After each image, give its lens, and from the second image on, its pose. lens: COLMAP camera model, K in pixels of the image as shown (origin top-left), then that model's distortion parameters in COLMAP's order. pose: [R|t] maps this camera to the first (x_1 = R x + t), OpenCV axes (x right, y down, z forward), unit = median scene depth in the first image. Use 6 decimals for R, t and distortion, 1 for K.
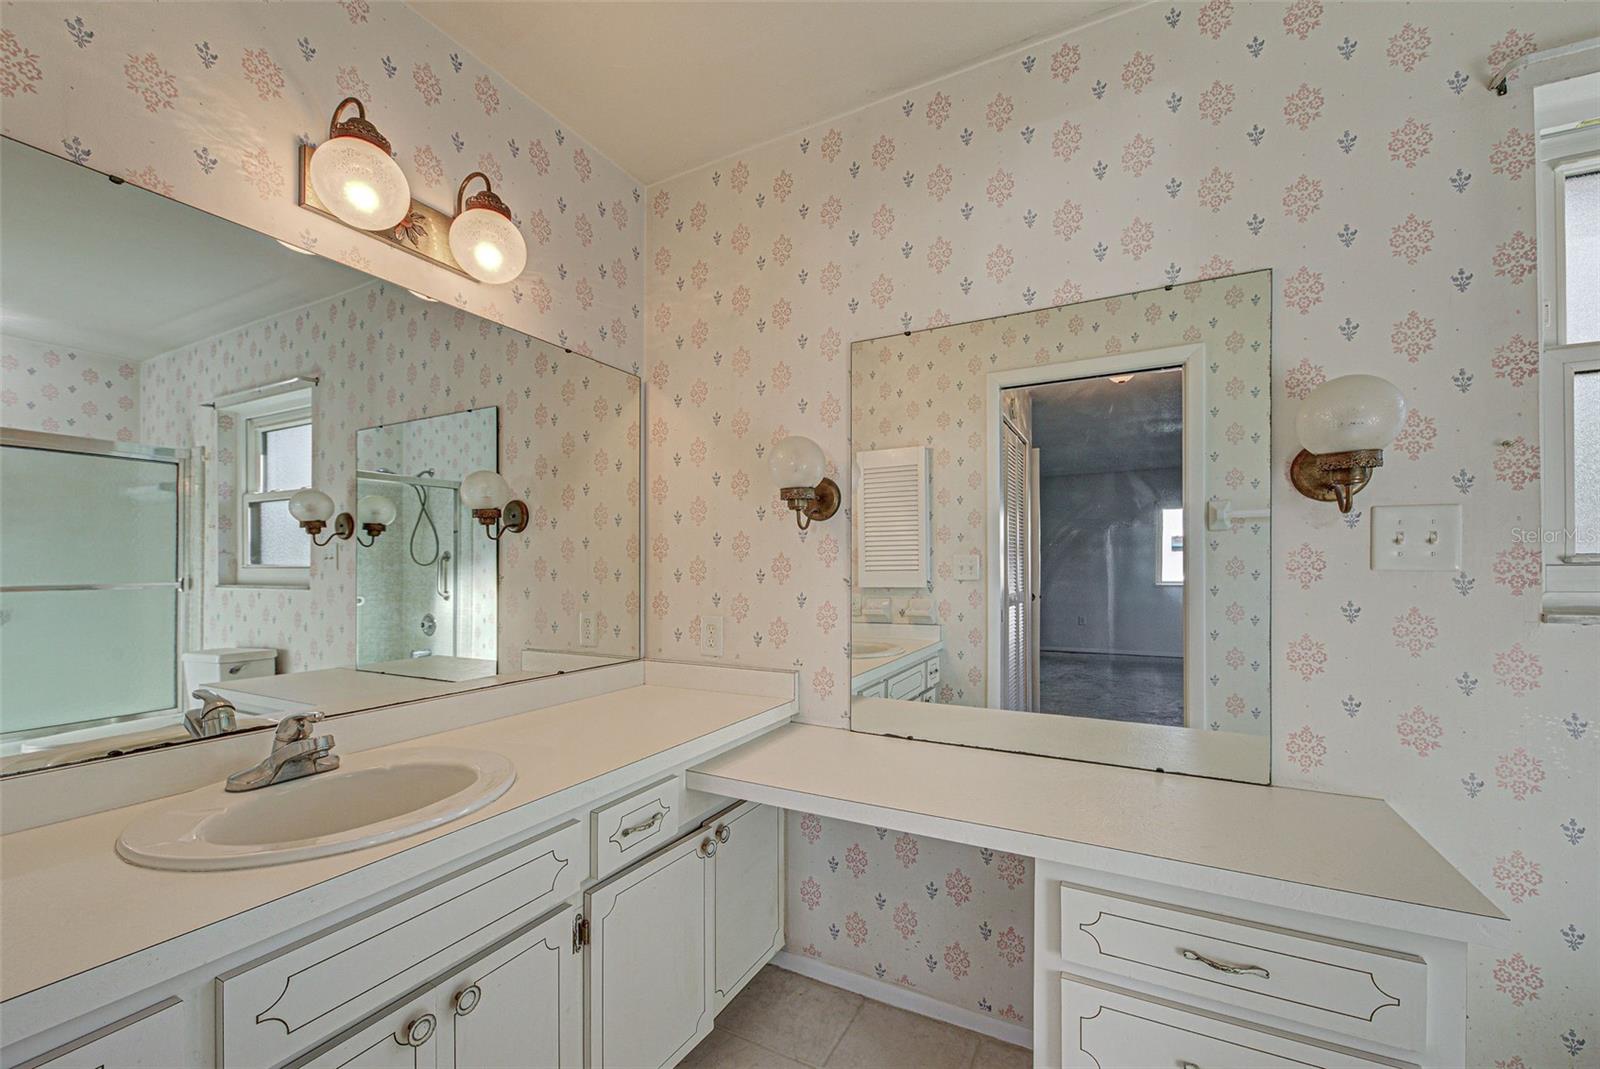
lens RADIAL K [[616.6, 0, 776.5], [0, 616.6, 591.8], [0, 0, 1]] dist [0.008350, -0.004652]
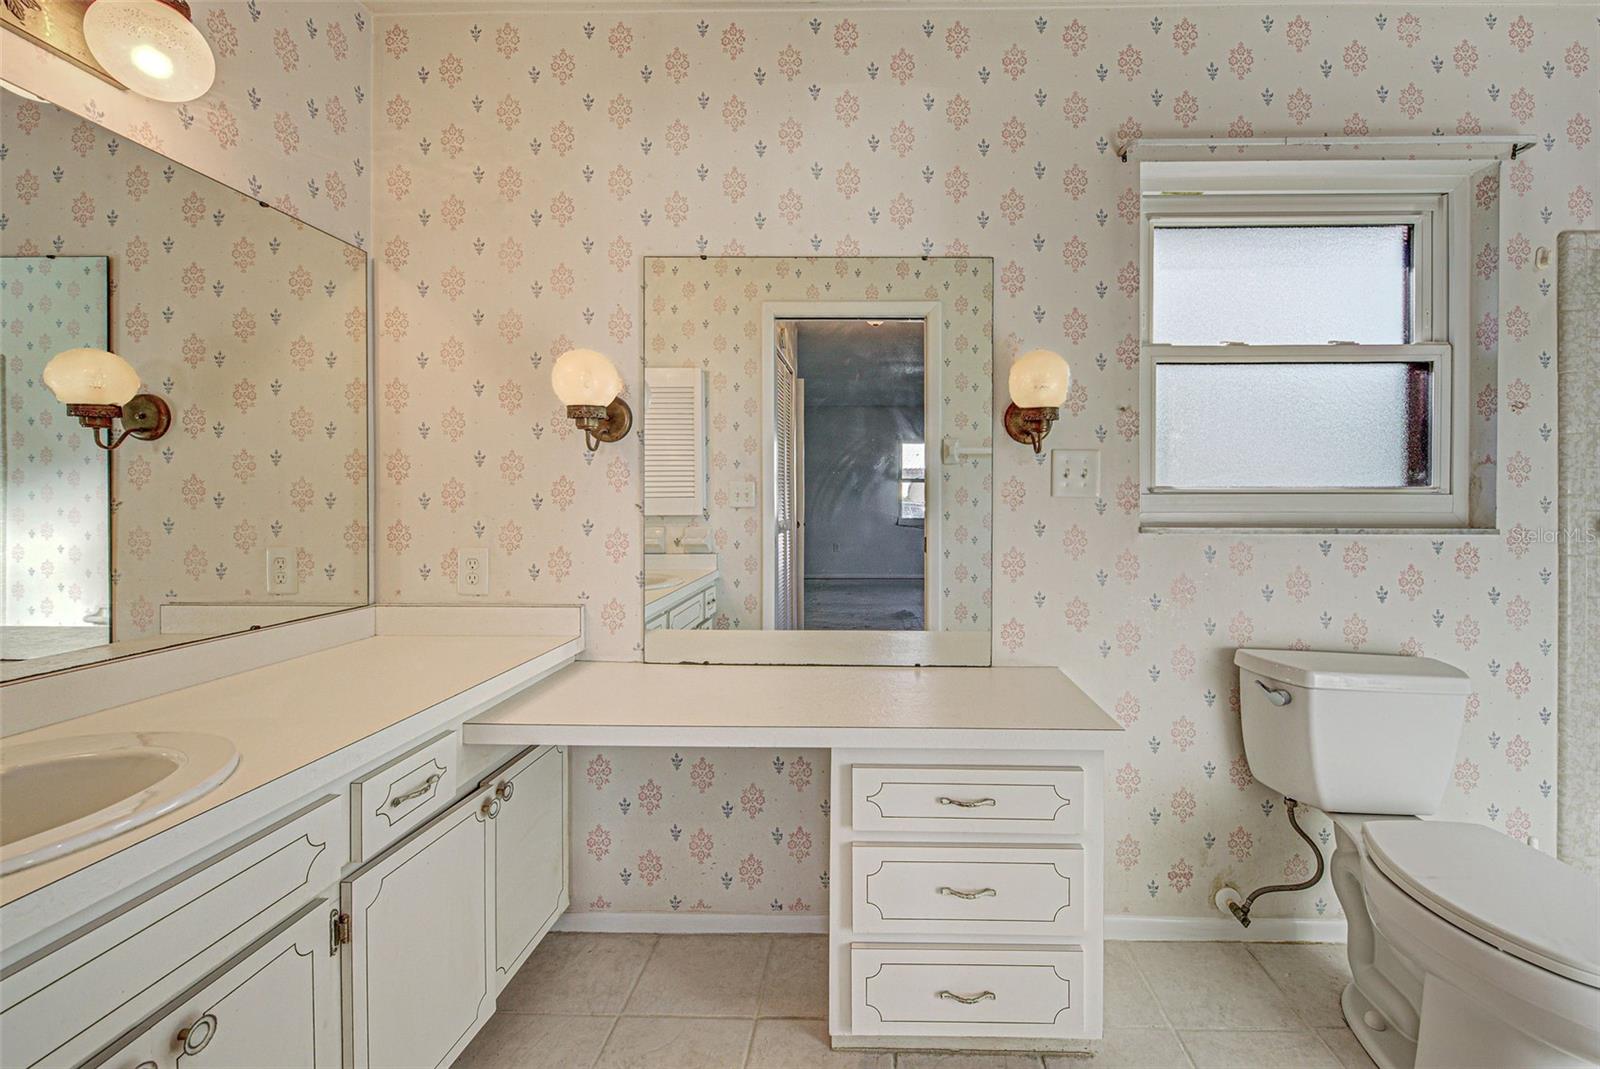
lens RADIAL K [[670.1, 0, 840.1], [0, 670.1, 549.3], [0, 0, 1]] dist [0.007835, -0.005060]
pose [[0.890963, -0.030467, 0.453052, -0.087299], [0.012322, 0.999001, 0.042949, 0.008226], [-0.453909, -0.032684, 0.890449, -0.072724]]
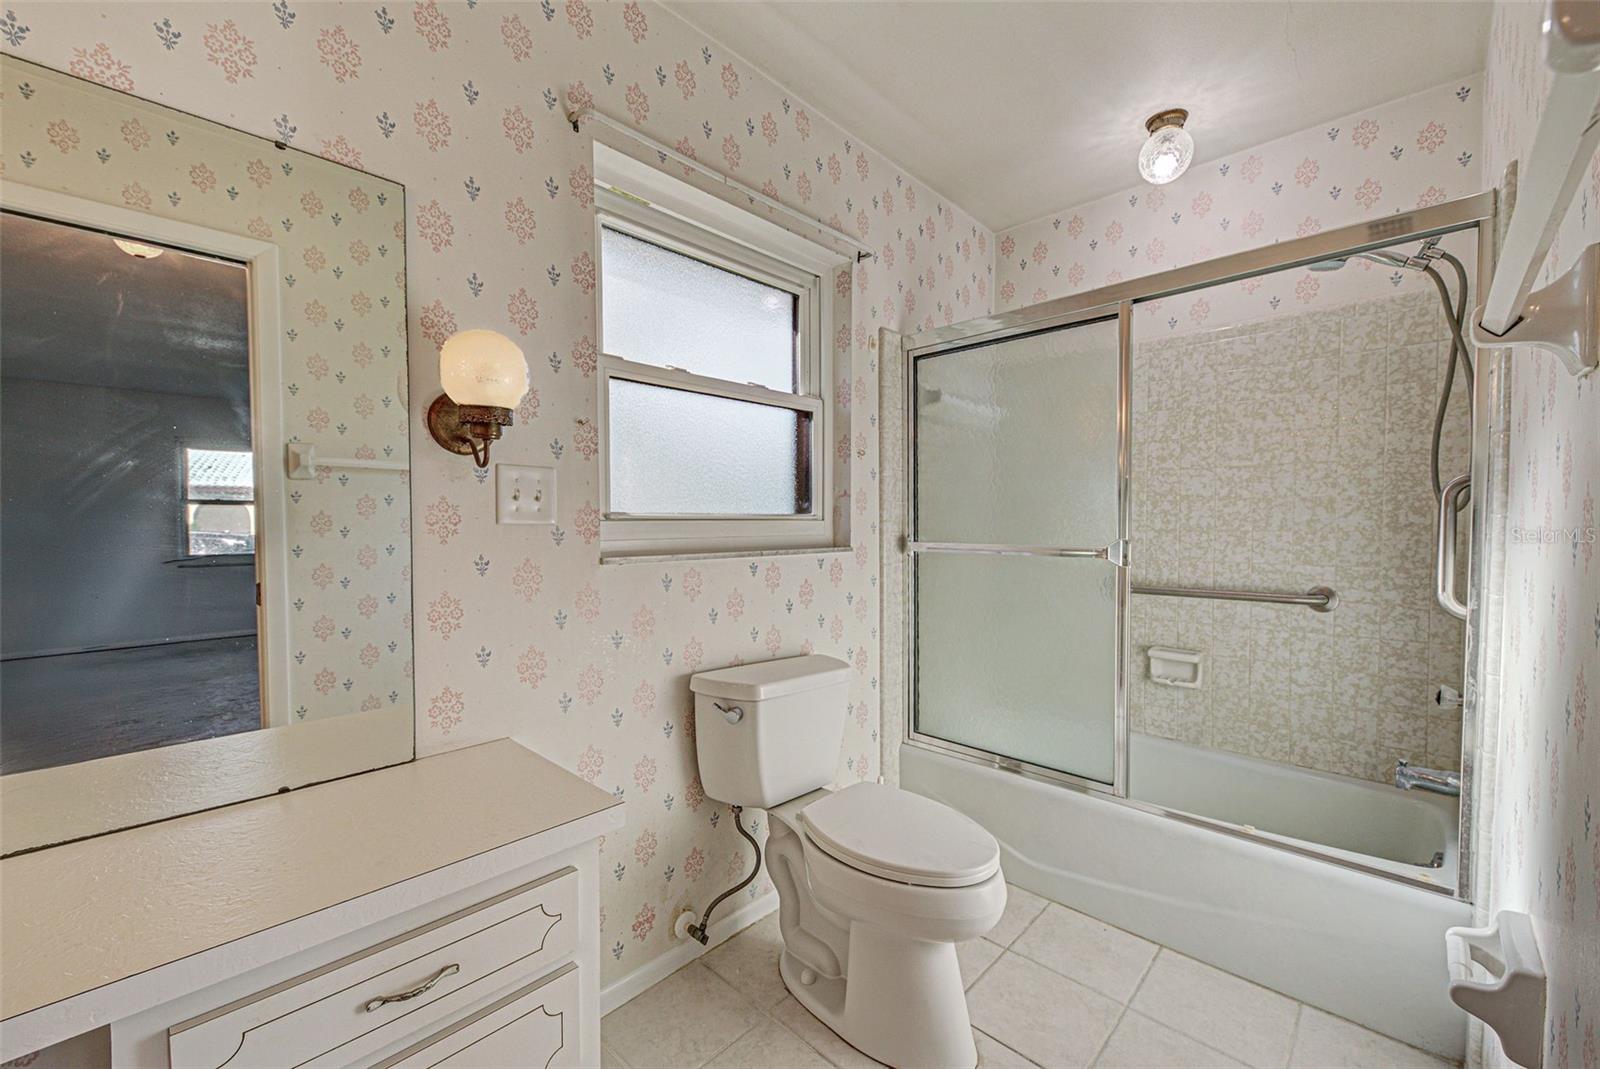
lens RADIAL K [[670.1, 0, 840.1], [0, 670.1, 549.3], [0, 0, 1]] dist [0.007835, -0.005060]
pose [[0.229644, -0.035941, 0.972611, -0.011742], [0.039519, 0.998838, 0.027579, -0.000918], [-0.972472, 0.032103, 0.230798, 0.135255]]
